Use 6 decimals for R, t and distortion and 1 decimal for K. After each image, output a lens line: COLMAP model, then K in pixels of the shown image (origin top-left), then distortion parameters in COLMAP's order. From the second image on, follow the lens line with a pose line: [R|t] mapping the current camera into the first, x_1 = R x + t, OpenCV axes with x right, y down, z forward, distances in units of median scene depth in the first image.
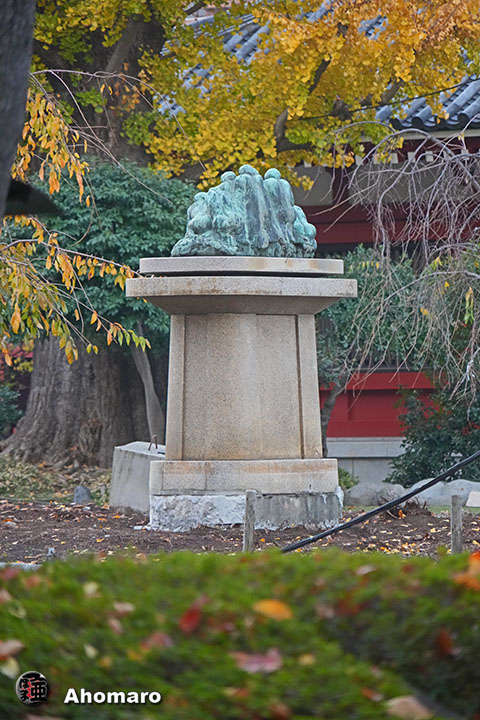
lens RADIAL K [[4879.6, 0, 240.0], [0, 4879.6, 360.1], [0, 0, 1]] dist [-0.962338, 0.000000]
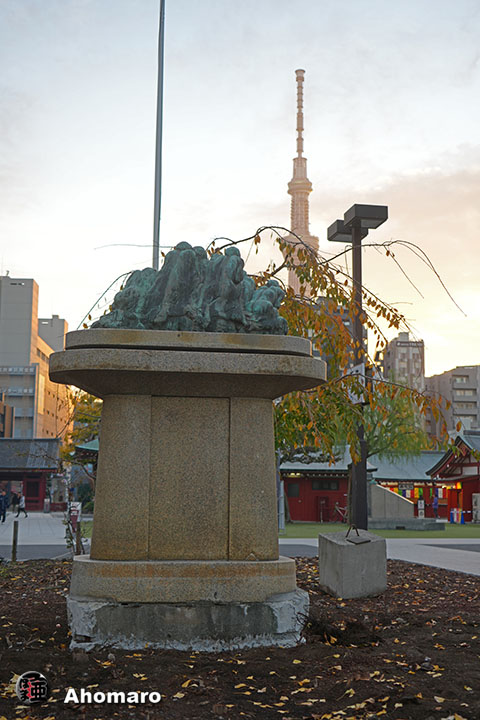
lens RADIAL K [[938.2, 0, 241.6], [0, 938.2, 364.2], [0, 0, 1]] dist [-0.009407, 0.000000]
pose [[0.709795, -0.077308, -0.700153, 0.136341], [-0.011777, 0.992518, -0.121528, 0.005715], [0.704310, 0.094506, 0.703574, 0.885435]]
